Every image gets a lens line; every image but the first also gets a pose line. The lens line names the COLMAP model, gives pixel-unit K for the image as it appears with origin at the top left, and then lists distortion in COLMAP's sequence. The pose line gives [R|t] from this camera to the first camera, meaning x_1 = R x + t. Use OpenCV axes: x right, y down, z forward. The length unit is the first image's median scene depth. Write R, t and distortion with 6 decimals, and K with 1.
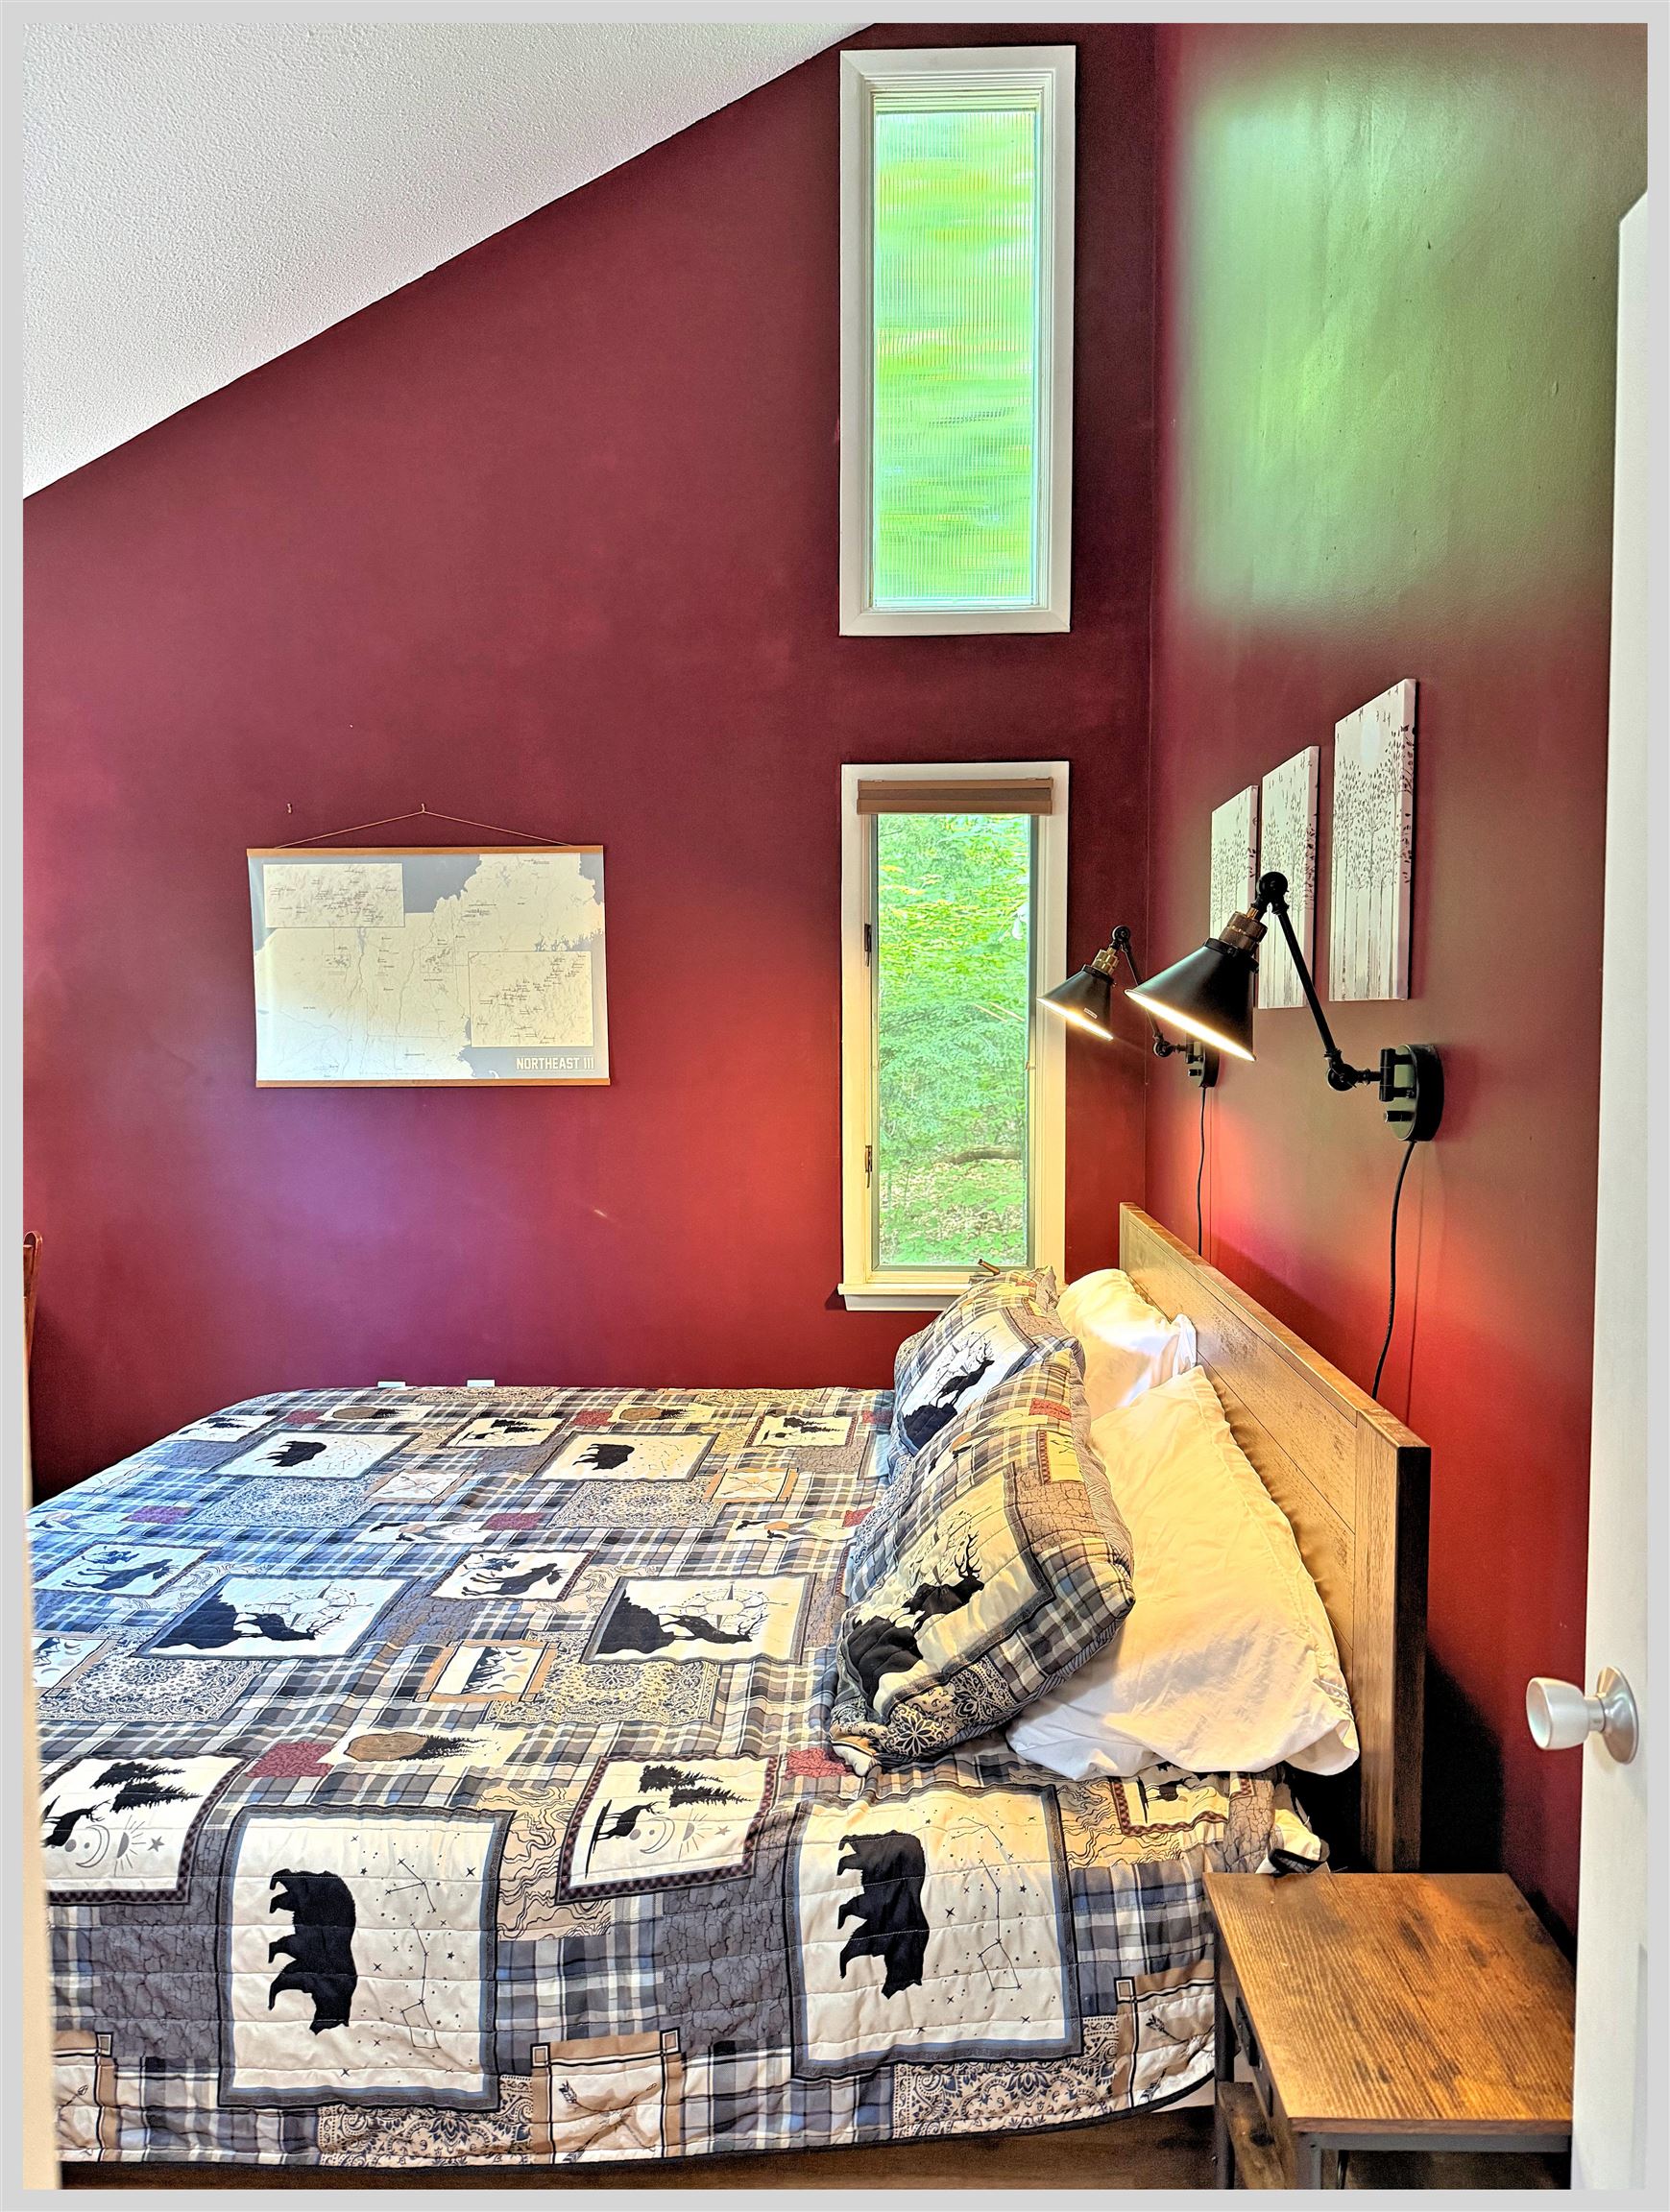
lens RADIAL K [[1529.7, 0, 820.4], [0, 1529.7, 1094.3], [0, 0, 1]] dist [0.115464, -0.146774]
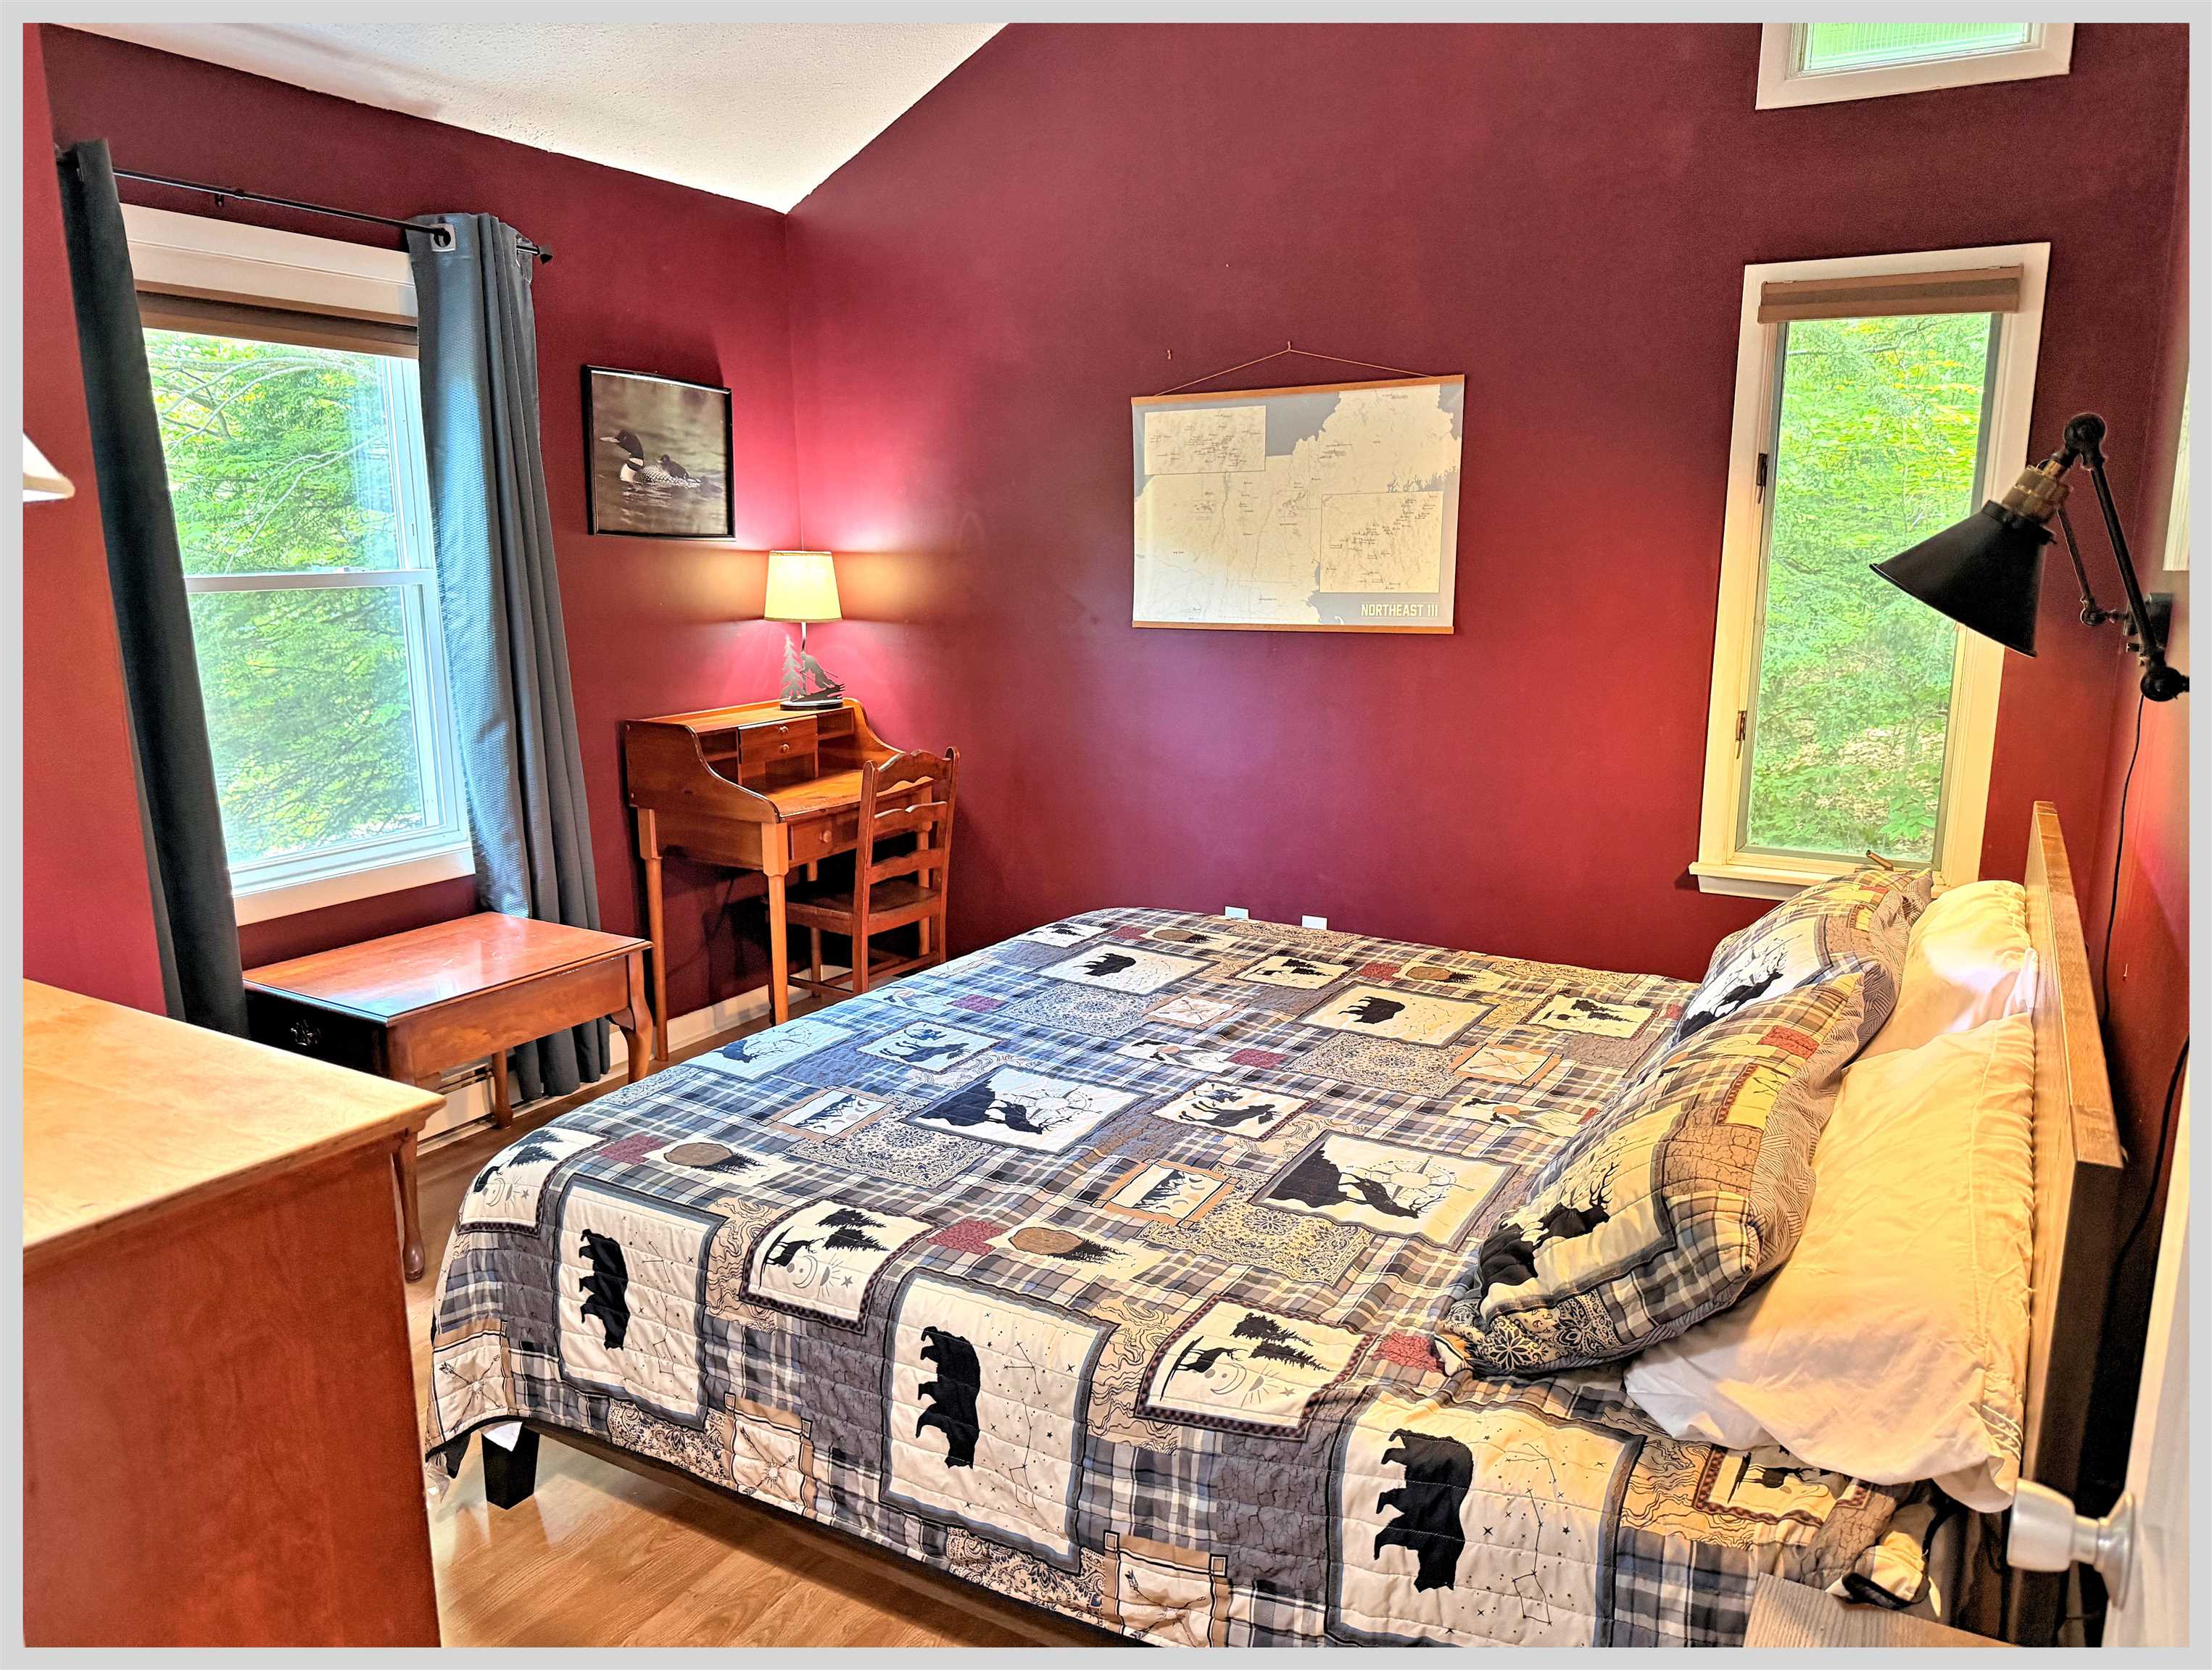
lens RADIAL K [[1512.4, 0, 1131.5], [0, 1512.4, 837.5], [0, 0, 1]] dist [0.142707, -0.240338]
pose [[0.896885, 0.092379, -0.432508, 0.245450], [-0.030348, 0.988492, 0.148200, -0.036814], [0.441221, -0.119792, 0.889367, 0.093135]]
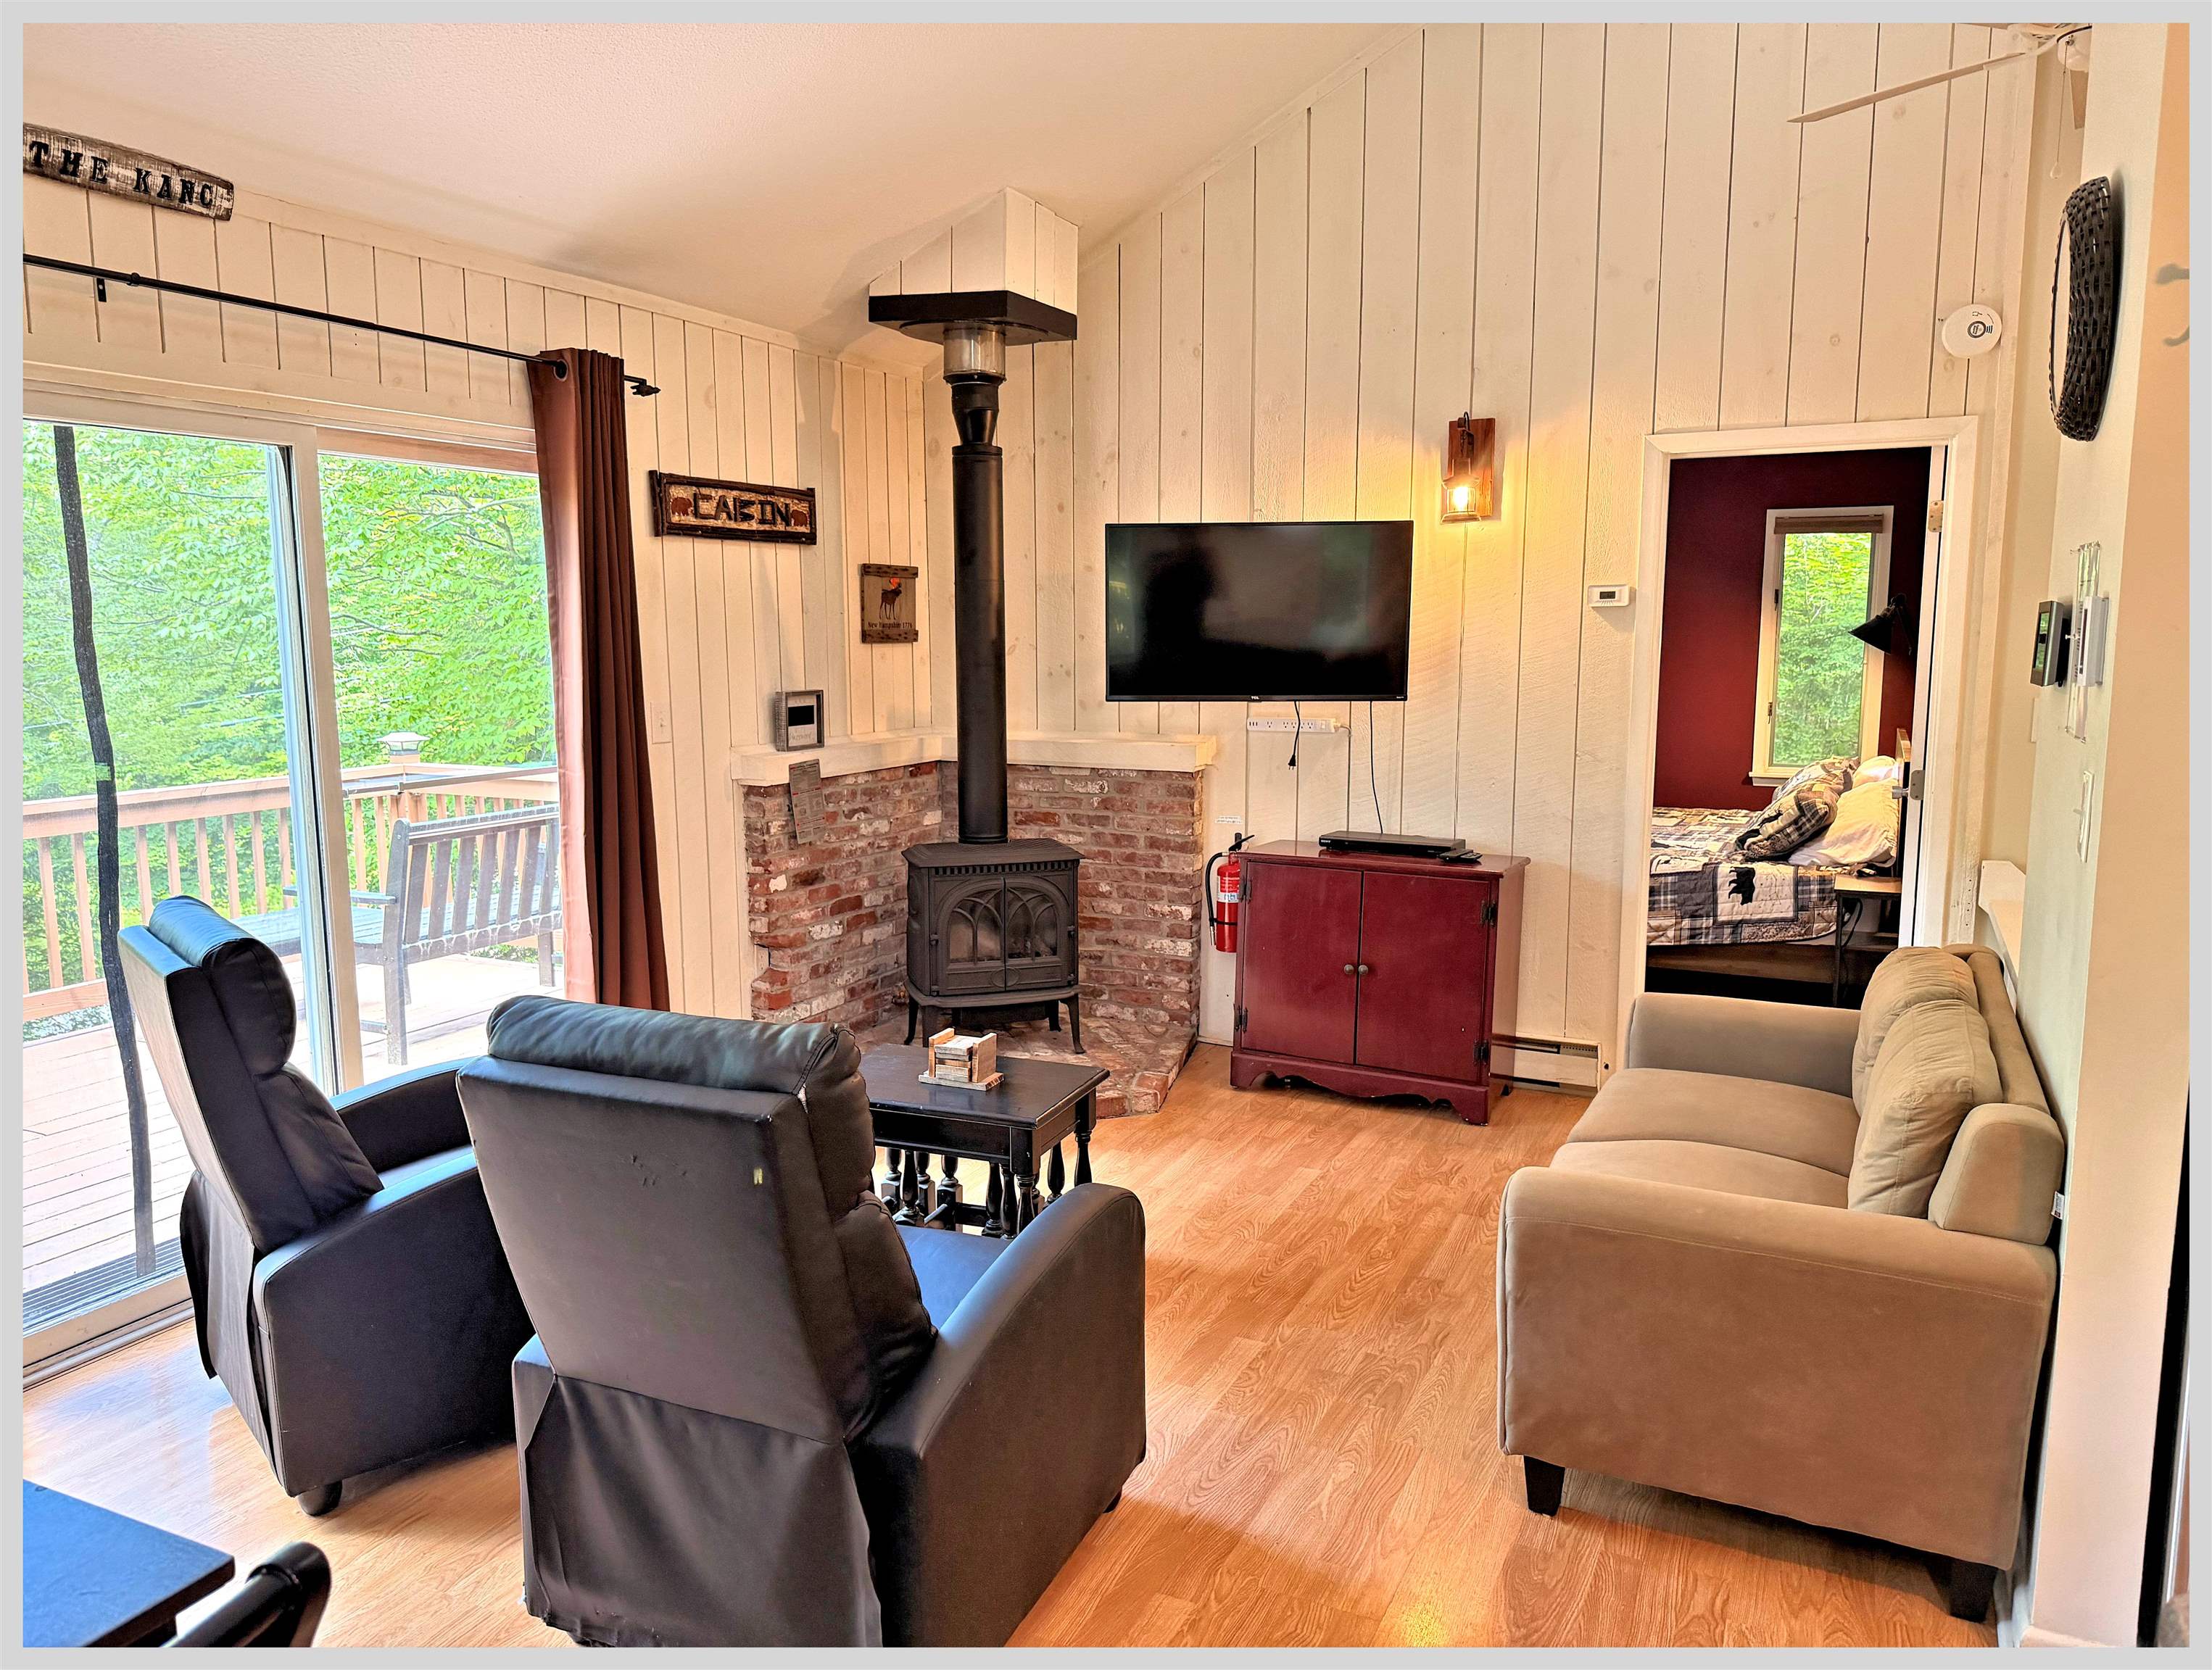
lens RADIAL K [[1528.0, 0, 1107.8], [0, 1528.0, 842.9], [0, 0, 1]] dist [0.055756, -0.071707]
pose [[0.919260, 0.054329, -0.389883, 0.071954], [-0.020707, 0.995733, 0.089930, 0.123854], [0.393105, -0.074596, 0.916463, -2.779746]]
